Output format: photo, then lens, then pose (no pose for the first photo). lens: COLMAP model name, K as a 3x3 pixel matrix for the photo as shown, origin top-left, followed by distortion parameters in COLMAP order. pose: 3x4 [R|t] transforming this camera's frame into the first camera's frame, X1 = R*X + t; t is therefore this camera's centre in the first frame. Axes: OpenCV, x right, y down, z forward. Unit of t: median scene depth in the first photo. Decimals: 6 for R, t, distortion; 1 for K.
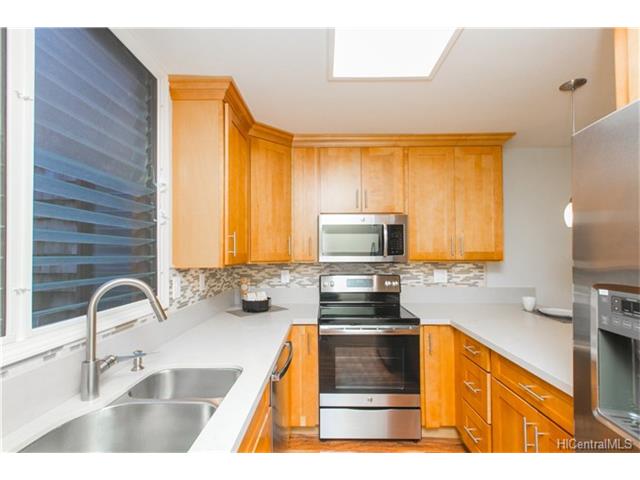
lens RADIAL K [[319.9, 0, 323.5], [0, 319.9, 240.5], [0, 0, 1]] dist [0.001174, 0.000142]
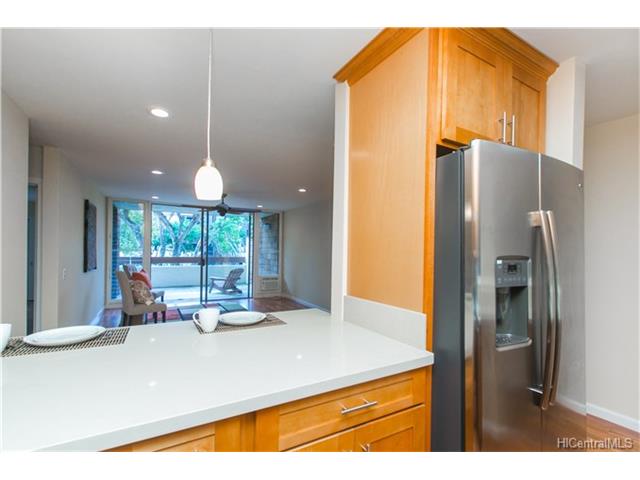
lens RADIAL K [[288.2, 0, 331.2], [0, 288.2, 251.2], [0, 0, 1]] dist [0.002825, -0.001491]
pose [[-0.508239, -0.008713, 0.861172, 0.038274], [-0.035871, 0.999295, -0.011059, 0.049229], [-0.860468, -0.036512, -0.508194, 0.752127]]
